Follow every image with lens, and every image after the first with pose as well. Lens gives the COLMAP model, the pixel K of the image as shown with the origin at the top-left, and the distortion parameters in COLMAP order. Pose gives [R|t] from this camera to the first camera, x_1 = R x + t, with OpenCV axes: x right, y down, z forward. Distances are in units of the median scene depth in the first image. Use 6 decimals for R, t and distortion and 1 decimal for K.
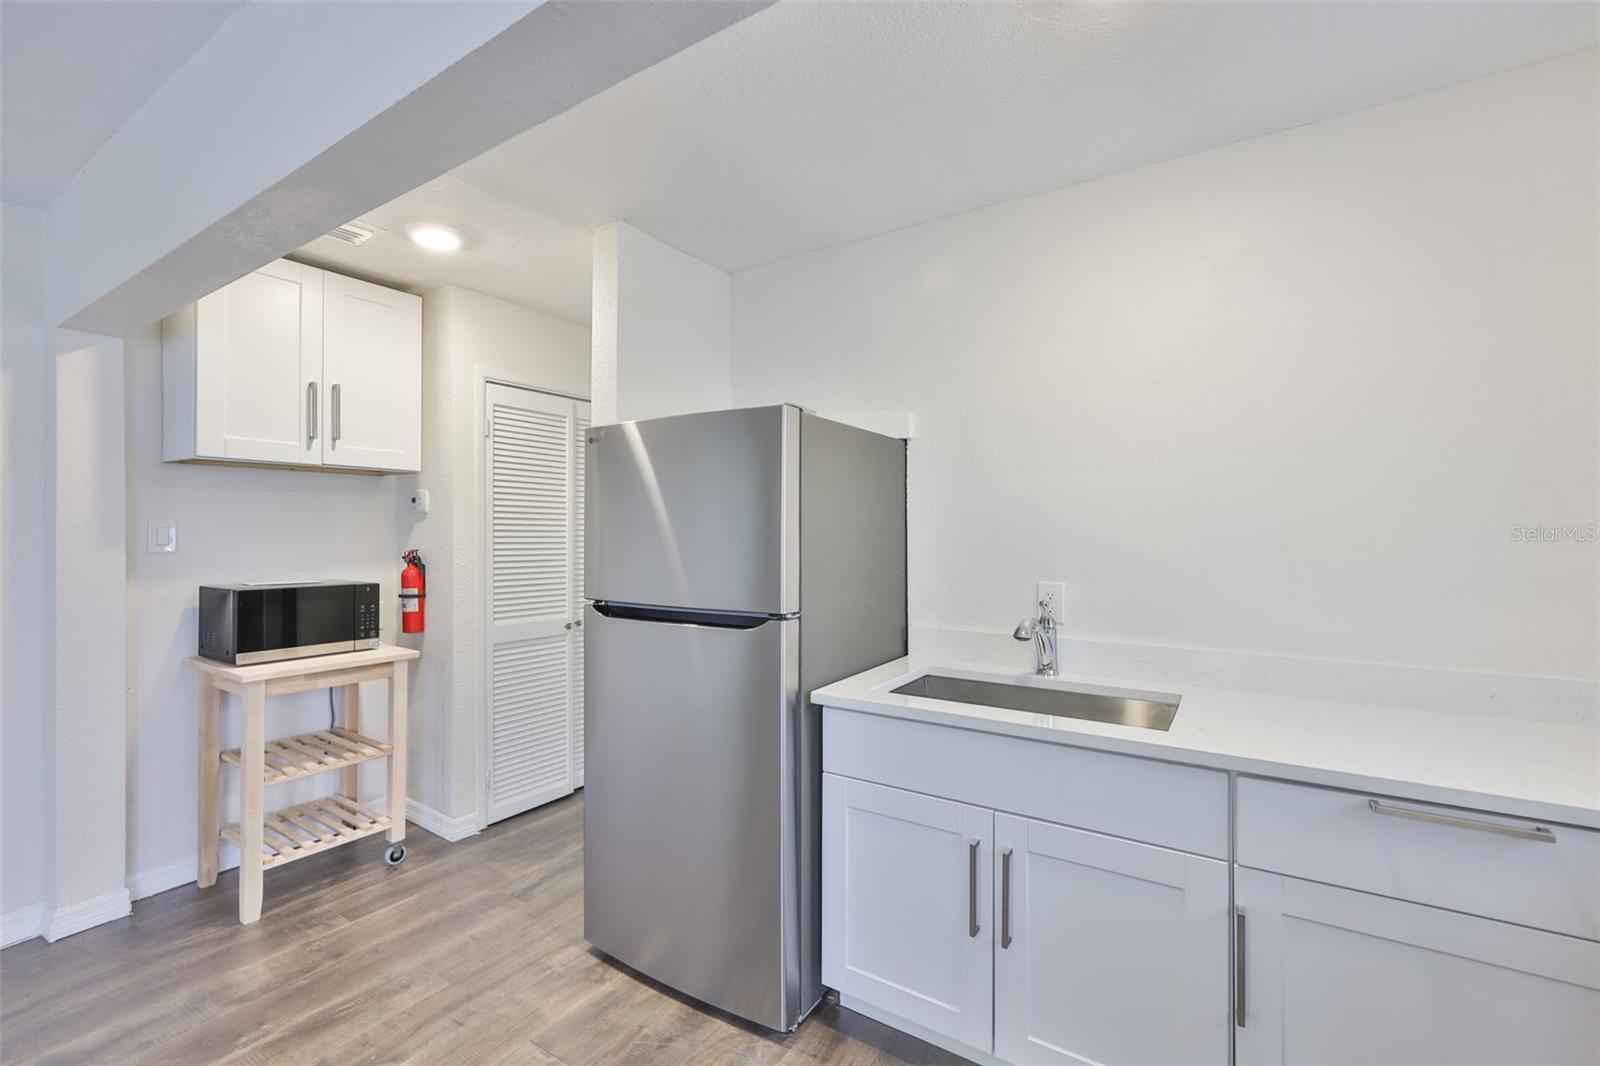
lens RADIAL K [[675.4, 0, 794.9], [0, 675.4, 535.8], [0, 0, 1]] dist [-0.002674, 0.000119]
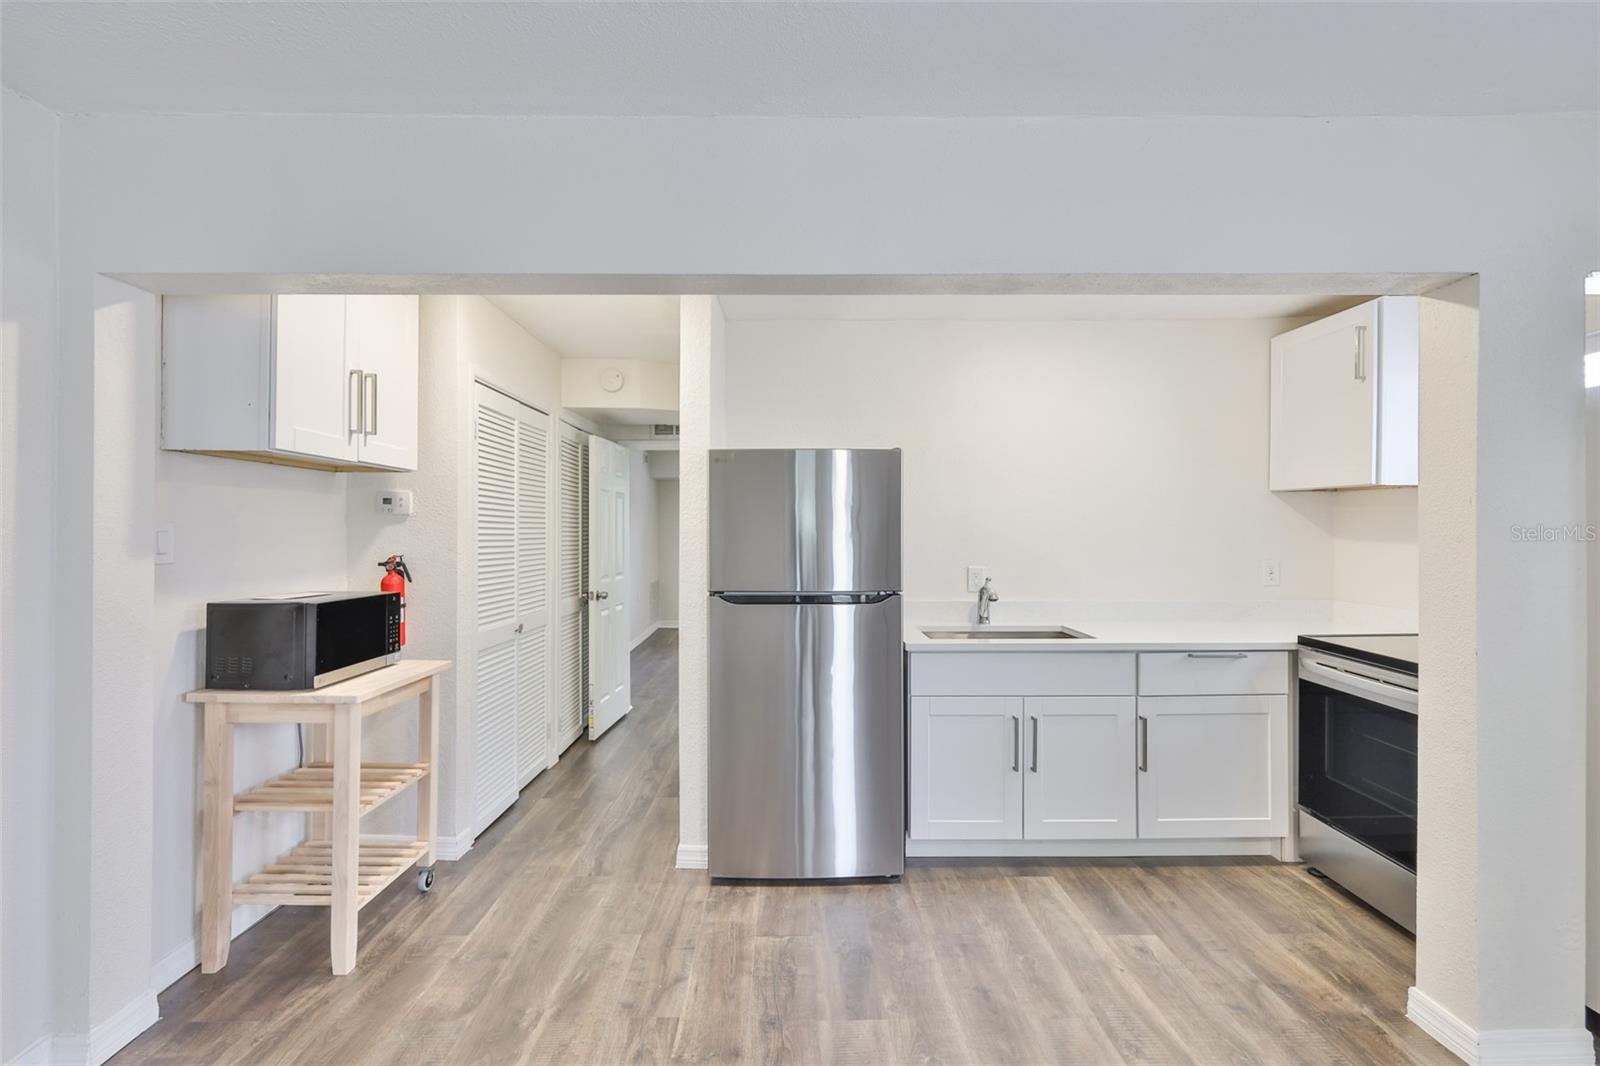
lens RADIAL K [[675.4, 0, 794.9], [0, 675.4, 535.8], [0, 0, 1]] dist [-0.002674, 0.000119]
pose [[0.831941, -0.003842, 0.554850, -0.809251], [0.004792, 0.999988, -0.000260, -0.003911], [-0.554843, 0.002875, 0.831950, -0.078869]]
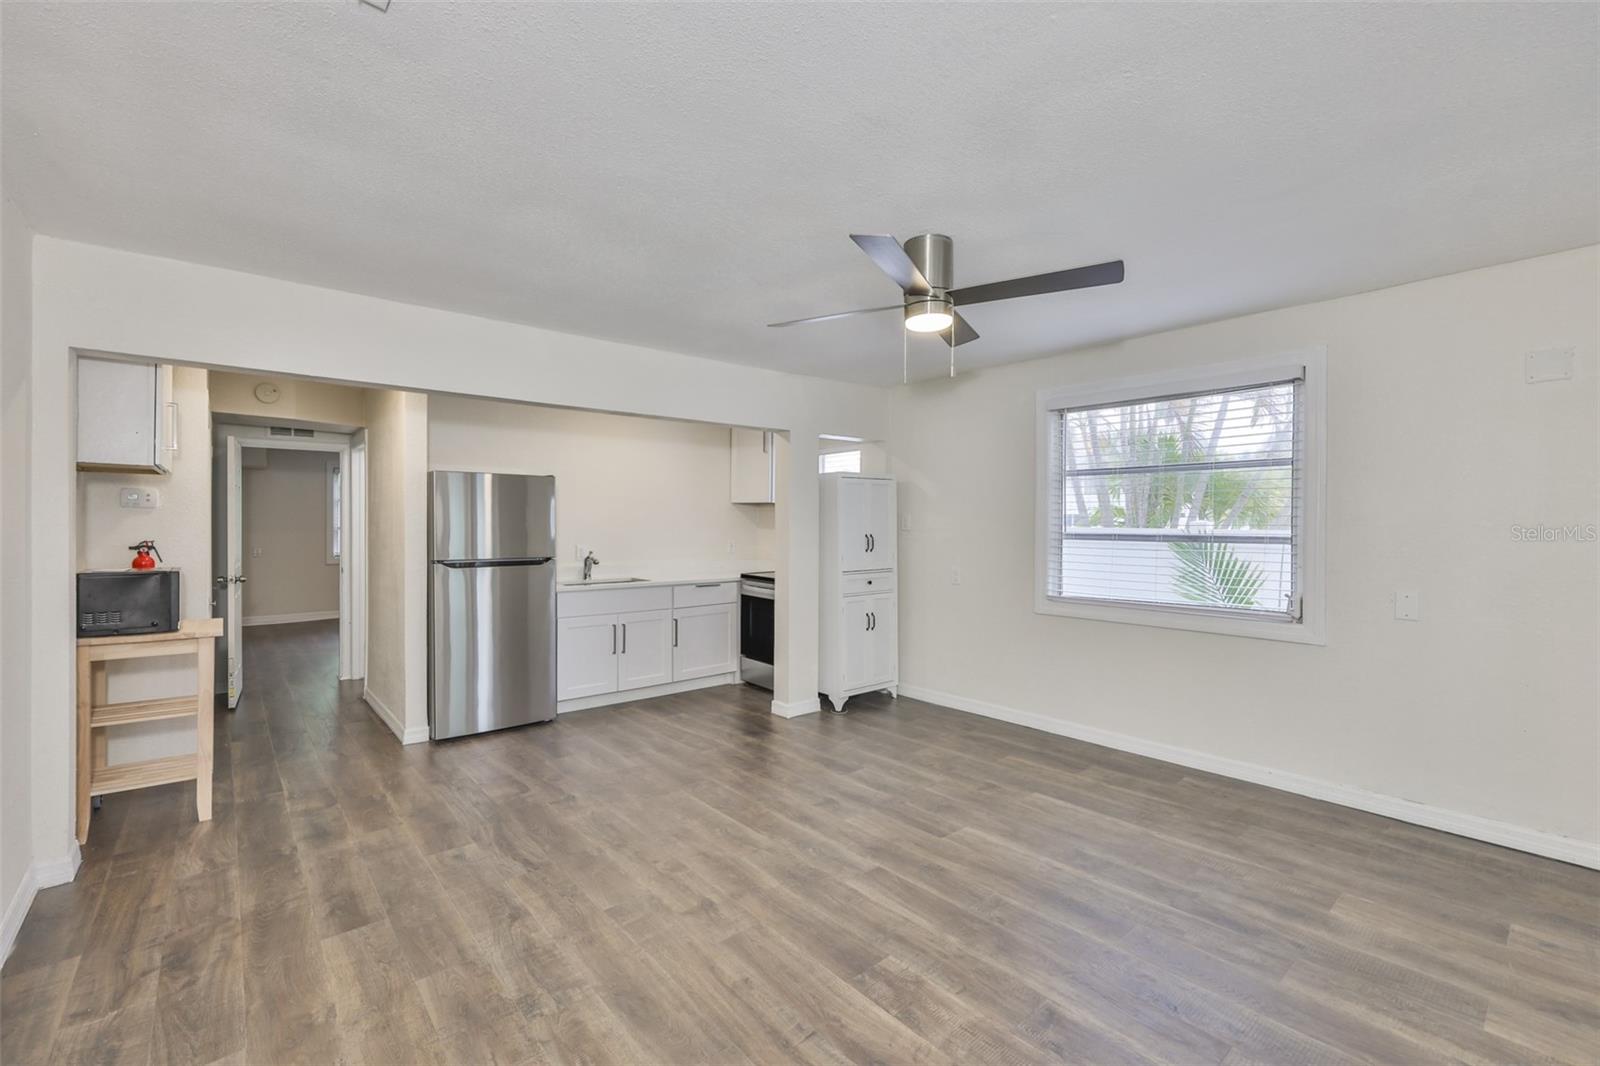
lens RADIAL K [[666.7, 0, 800.0], [0, 666.7, 533.0], [0, 0, 1]] dist [-0.001723, 0.000431]
pose [[0.276755, -0.011120, 0.960876, -1.741811], [0.003511, 0.999938, 0.010561, 0.000048], [-0.960934, 0.000450, 0.276777, -0.483849]]
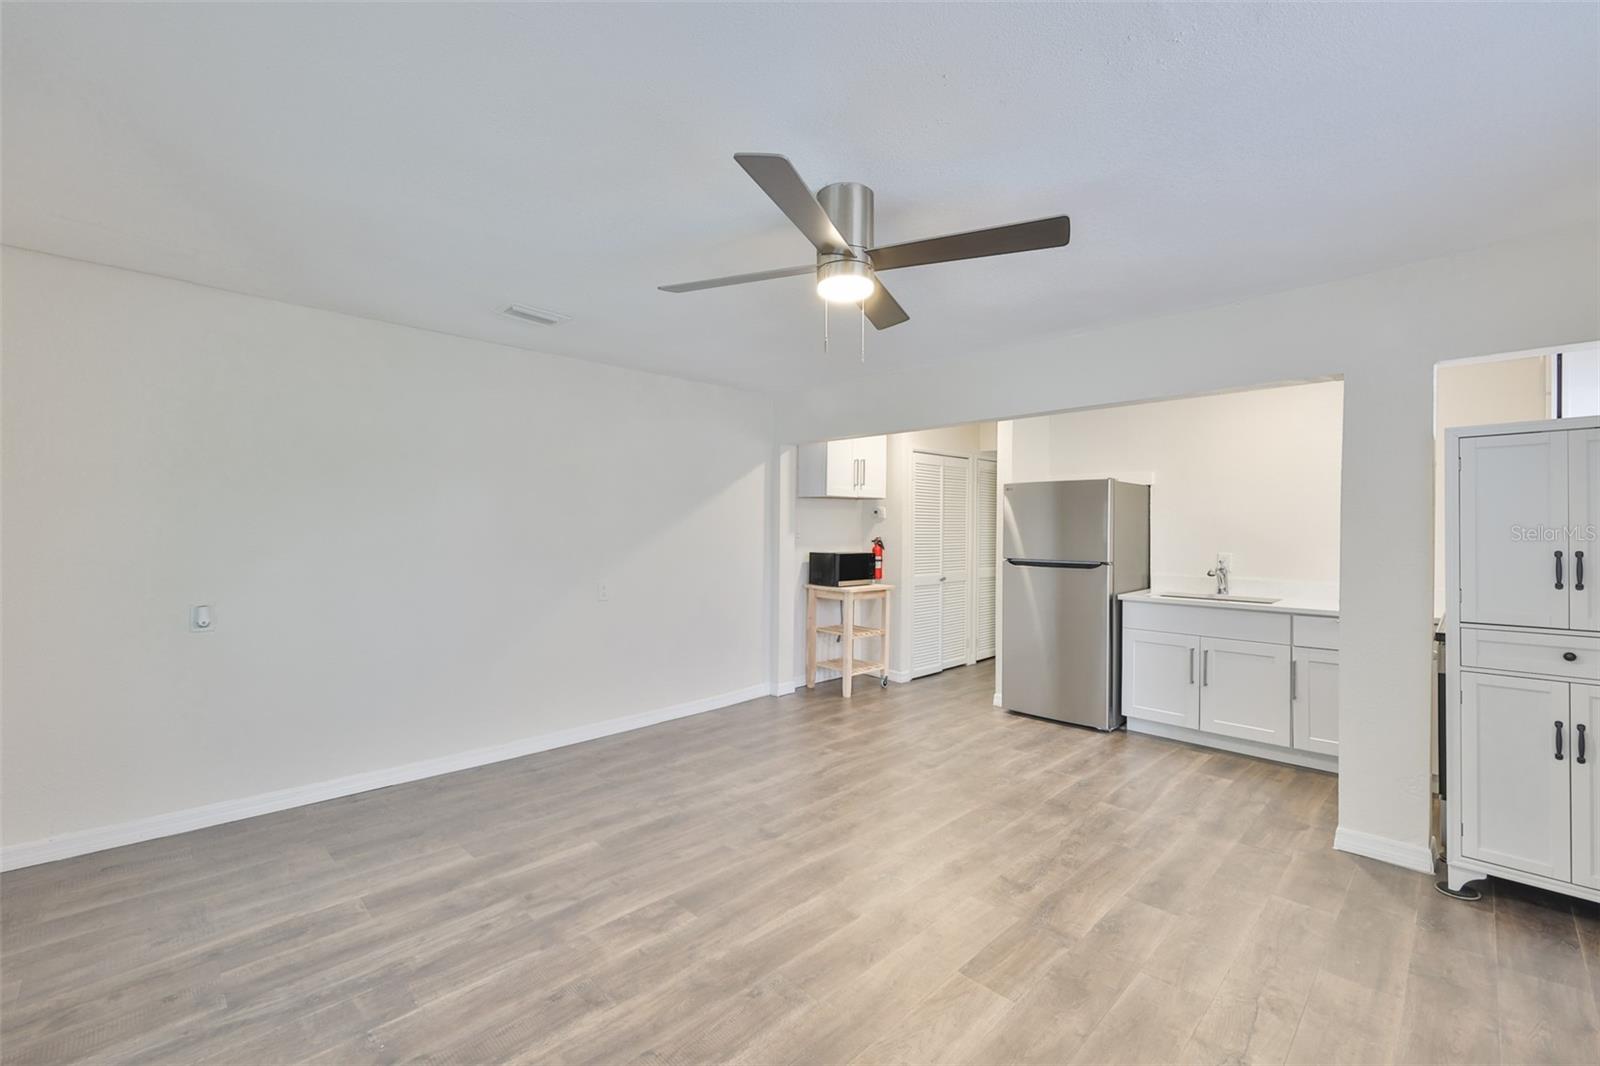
lens RADIAL K [[682.8, 0, 814.3], [0, 682.8, 524.2], [0, 0, 1]] dist [-0.013160, 0.000294]
pose [[0.981774, 0.002478, -0.190037, -0.476817], [-0.004461, 0.999940, -0.010010, 0.004051], [0.190000, 0.010676, 0.981726, -1.326300]]
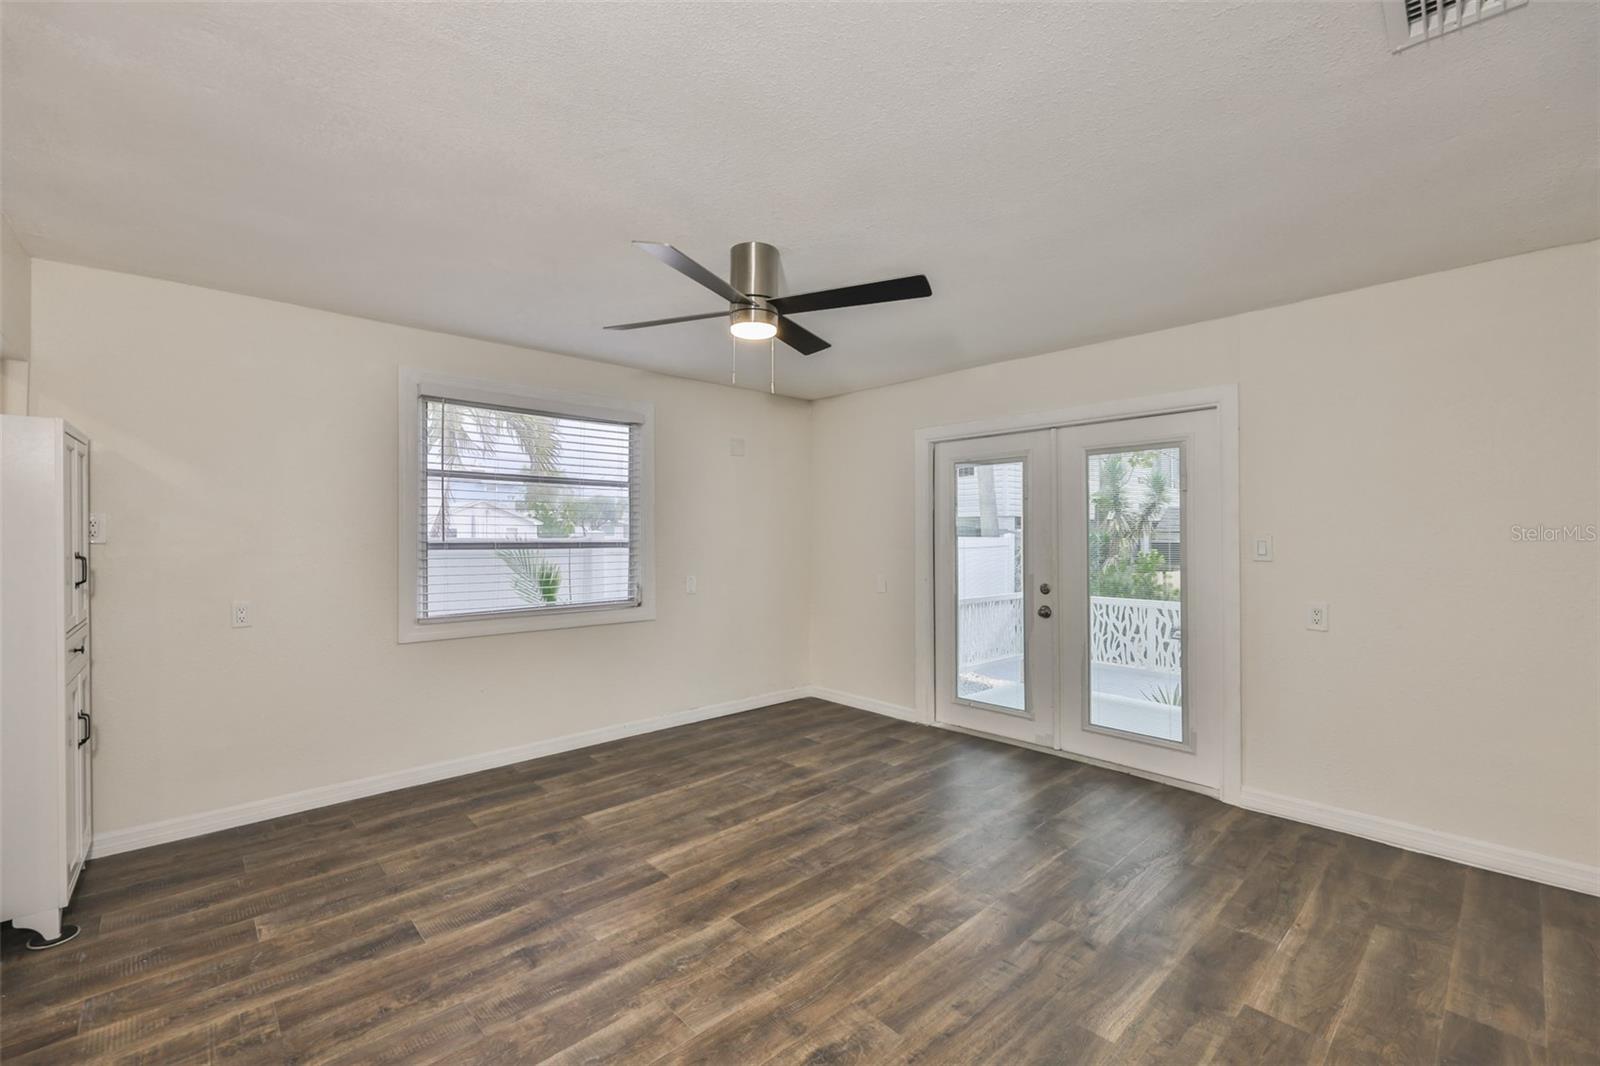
lens RADIAL K [[669.6, 0, 788.7], [0, 669.6, 531.7], [0, 0, 1]] dist [-0.002120, 0.000228]
pose [[-0.966648, 0.002966, 0.256091, -0.955295], [0.003532, 0.999992, 0.001750, -0.003979], [-0.256084, 0.002596, -0.966651, 0.670827]]
